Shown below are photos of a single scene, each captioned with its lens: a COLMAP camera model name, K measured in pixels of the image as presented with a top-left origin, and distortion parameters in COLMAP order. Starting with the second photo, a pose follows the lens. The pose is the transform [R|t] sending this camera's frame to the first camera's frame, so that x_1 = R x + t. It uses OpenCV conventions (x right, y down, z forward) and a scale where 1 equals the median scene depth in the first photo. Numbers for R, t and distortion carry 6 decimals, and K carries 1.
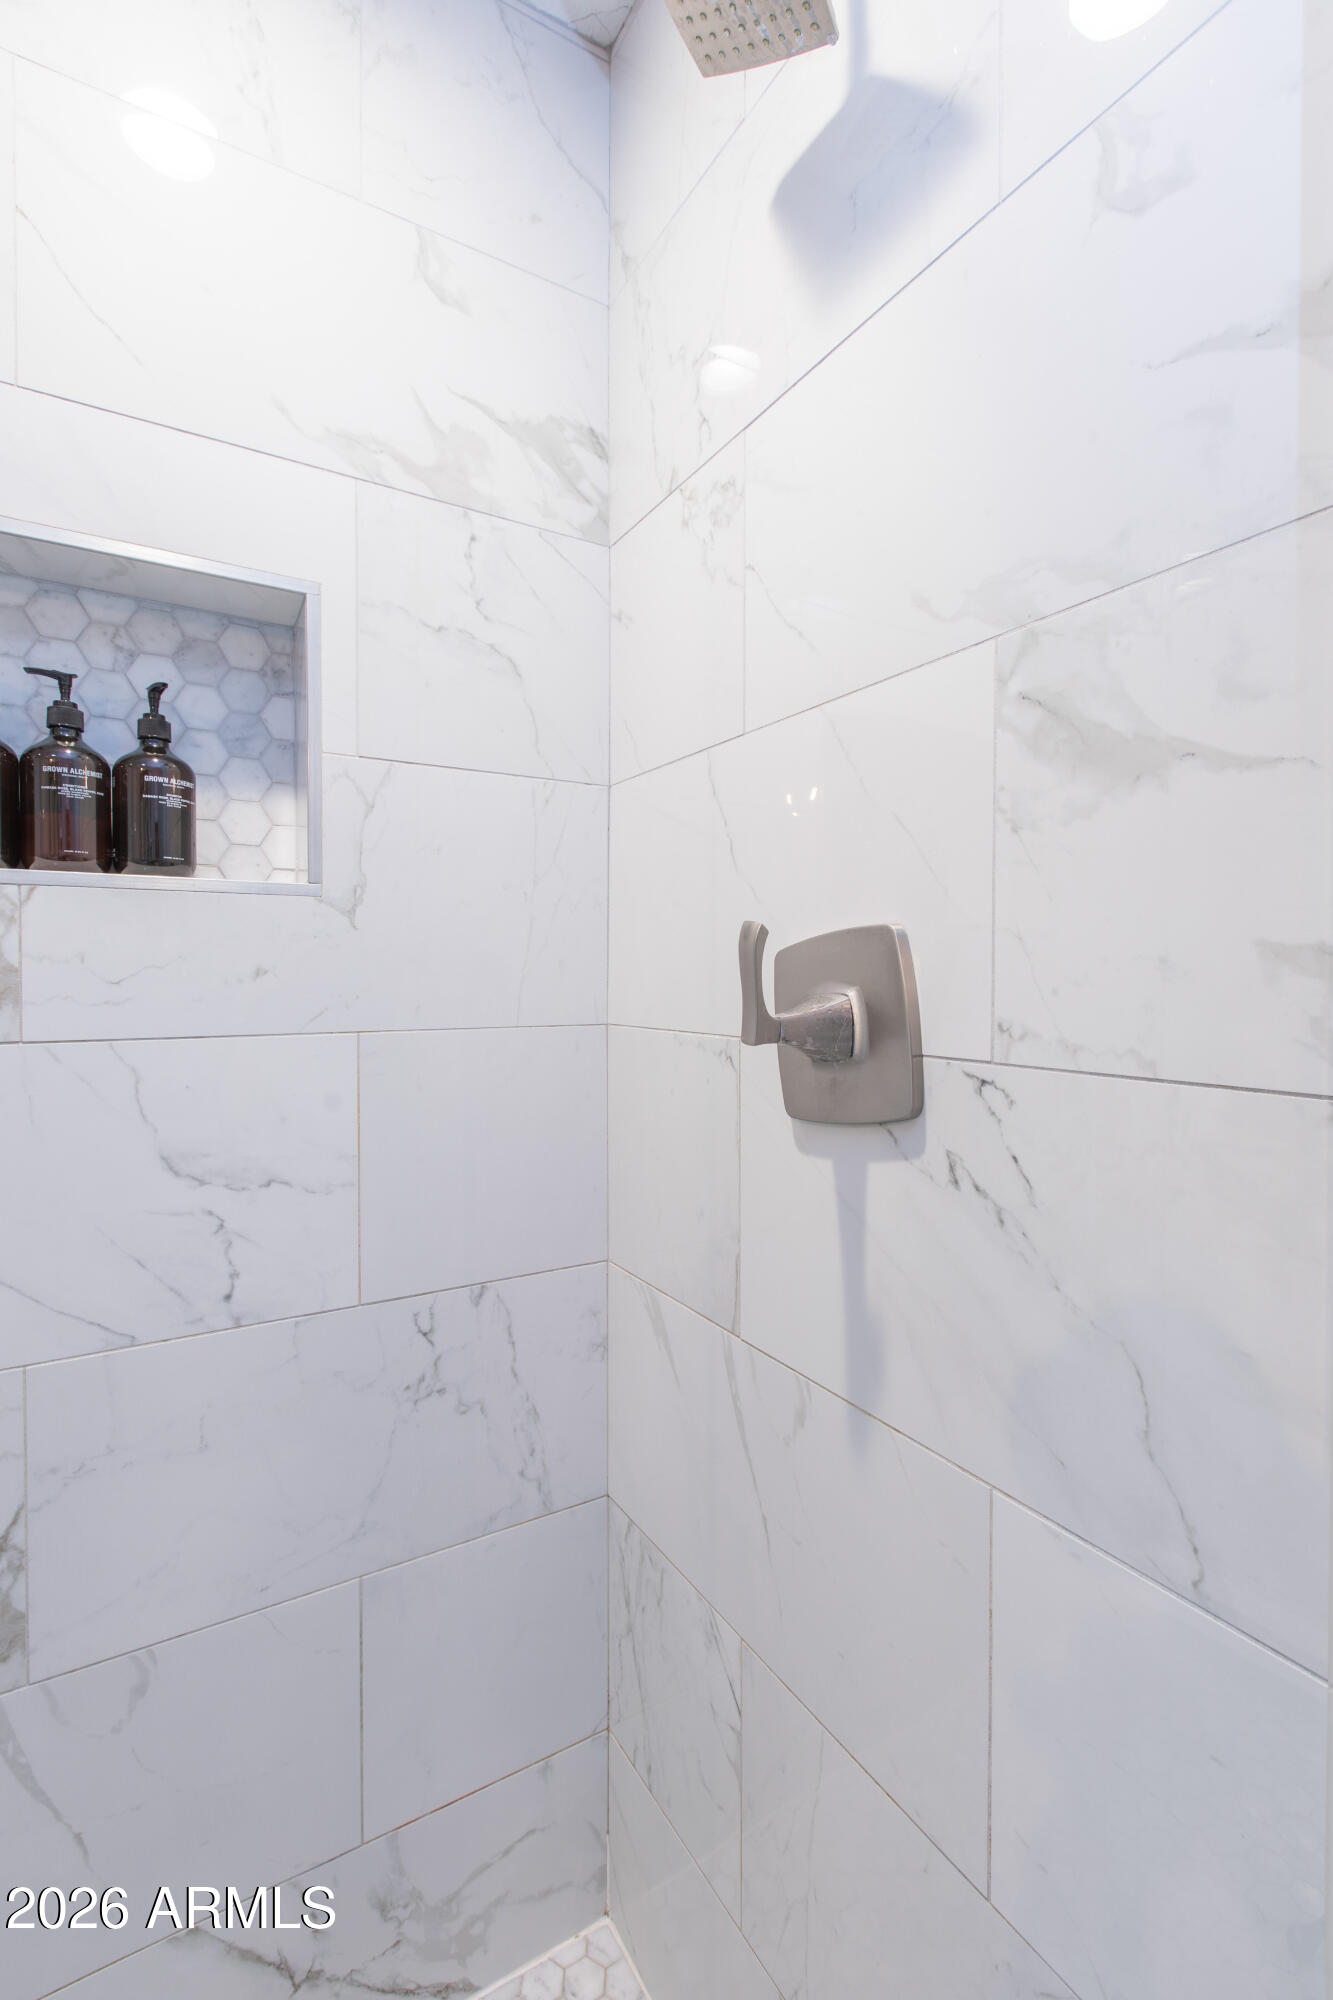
lens RADIAL K [[897.1, 0, 659.3], [0, 897.1, 988.0], [0, 0, 1]] dist [0.004121, -0.001241]
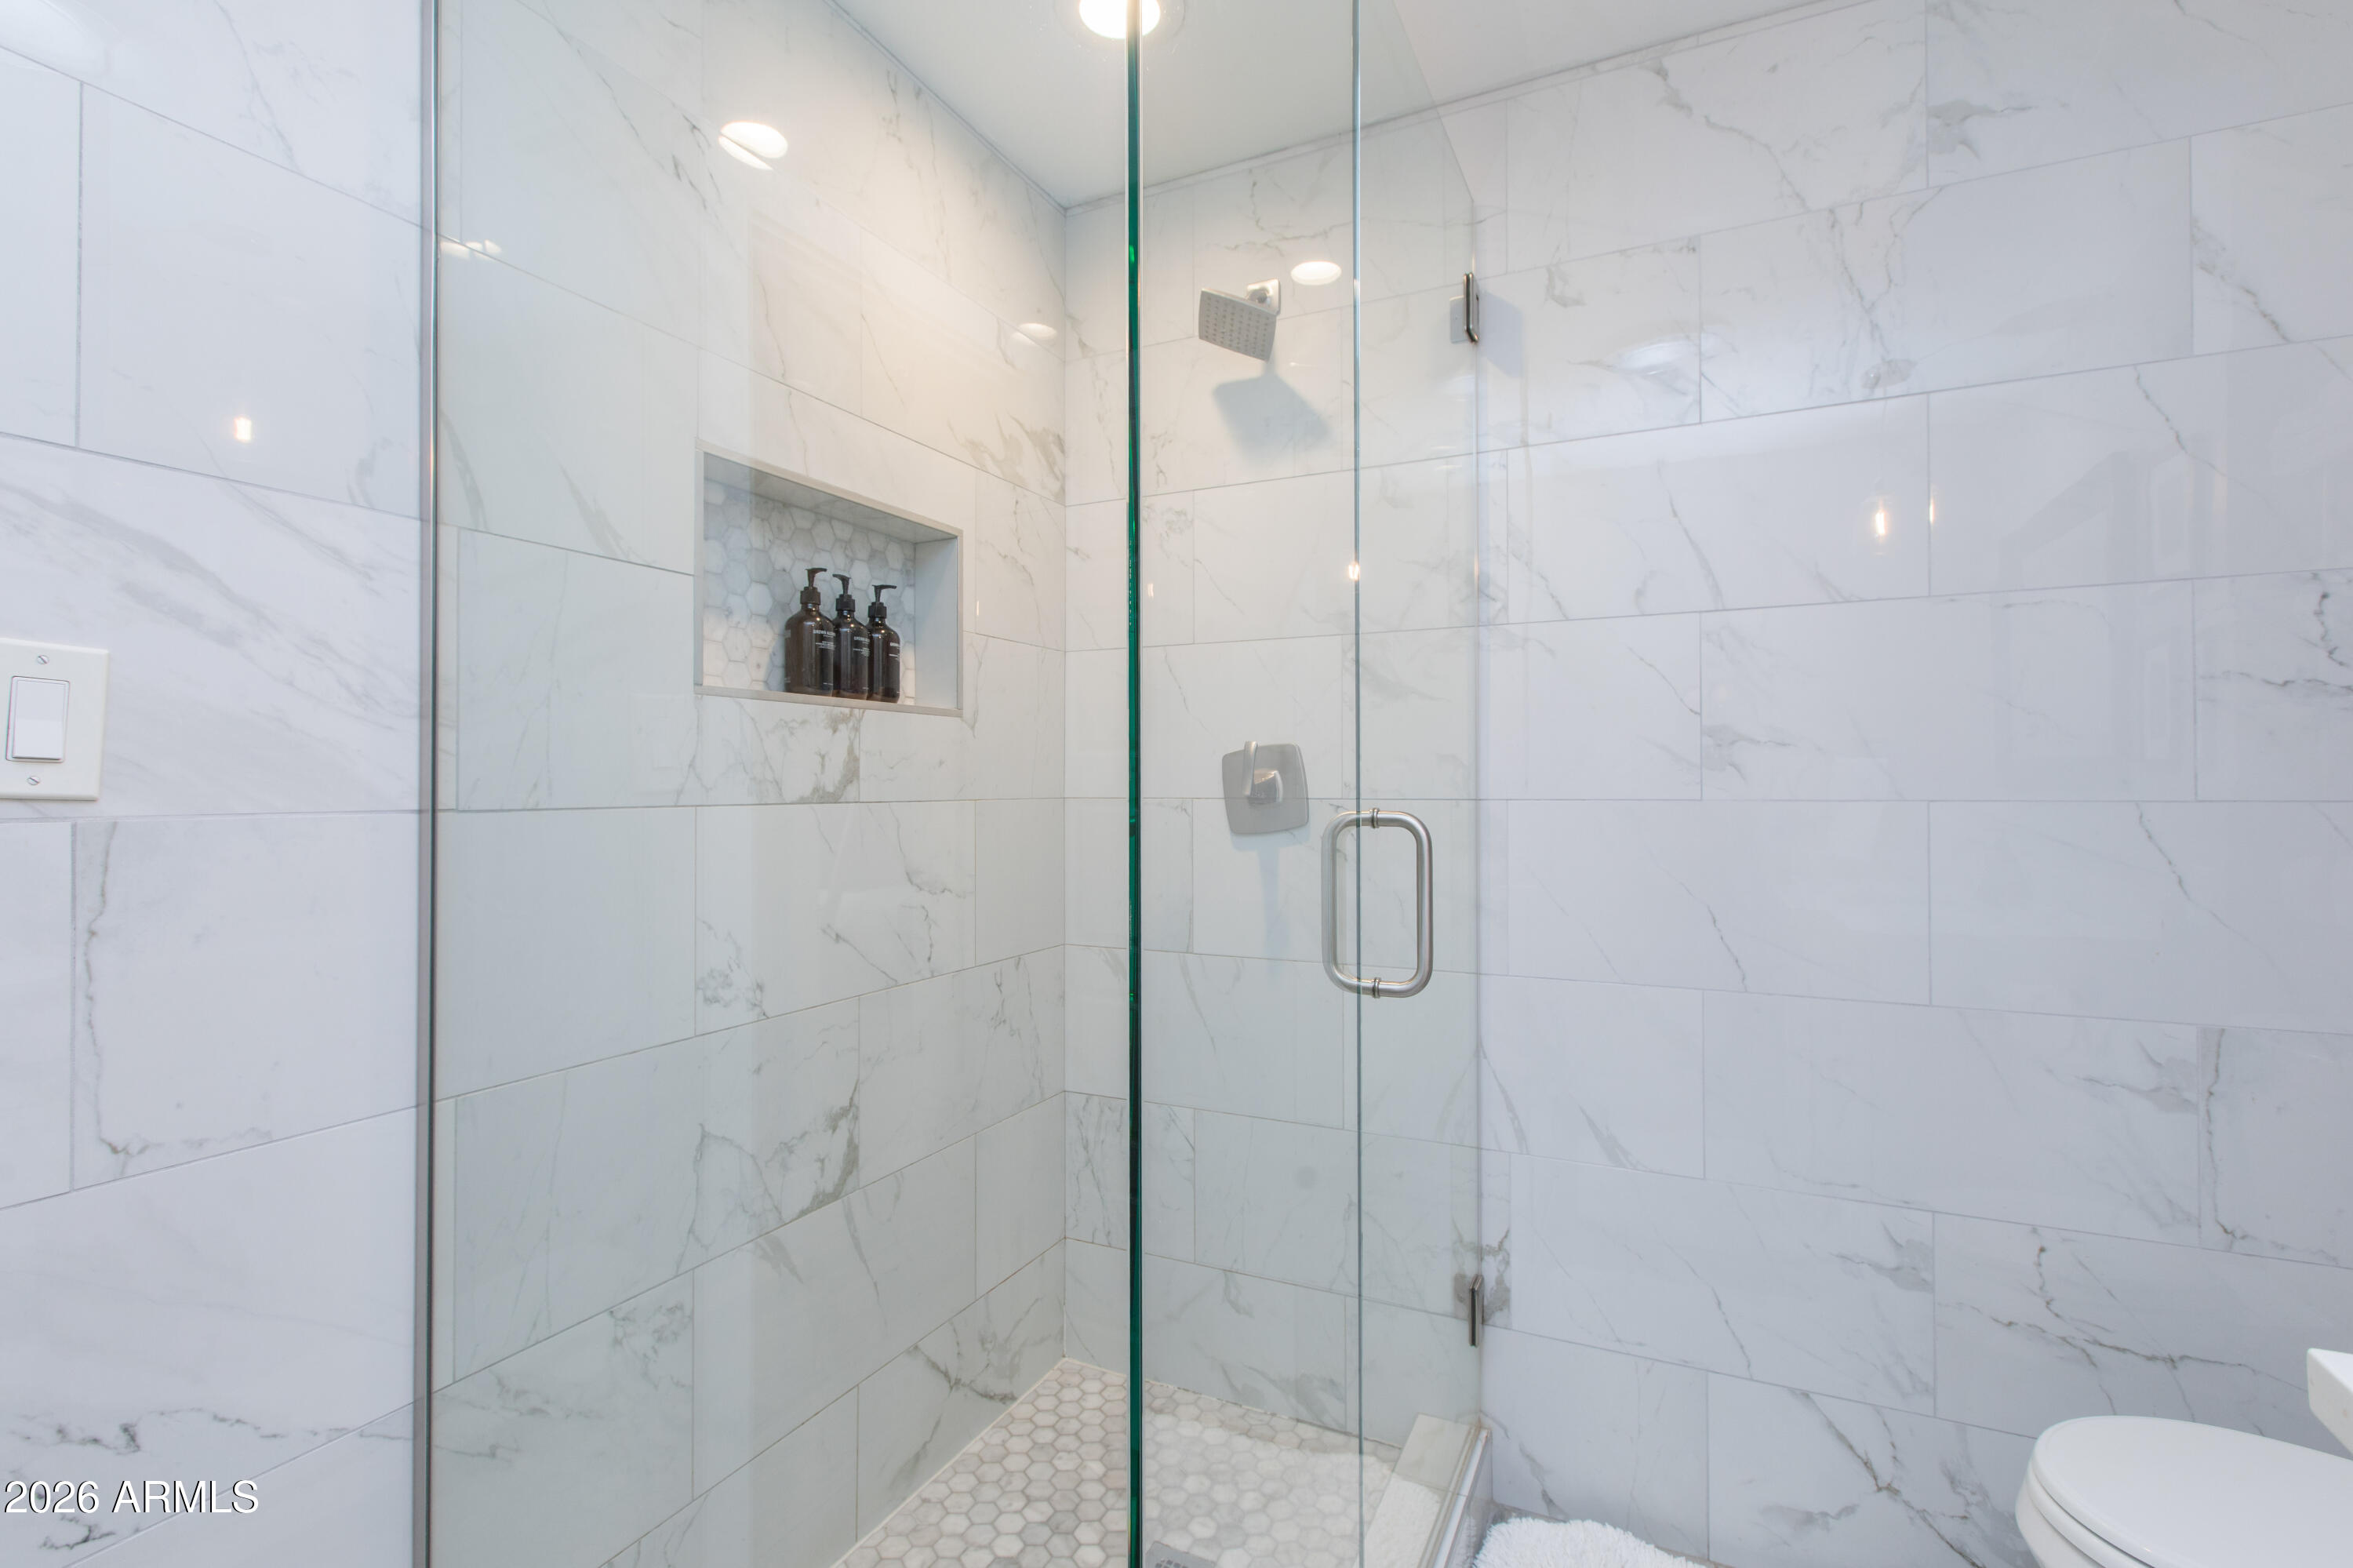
lens RADIAL K [[1064.5, 0, 1179.5], [0, 1064.5, 771.3], [0, 0, 1]] dist [0.000337, -0.000093]
pose [[0.832215, 0.005609, 0.554425, -1.064640], [0.008863, 0.999686, -0.023417, 0.044523], [-0.554382, 0.024402, 0.831904, -0.801580]]
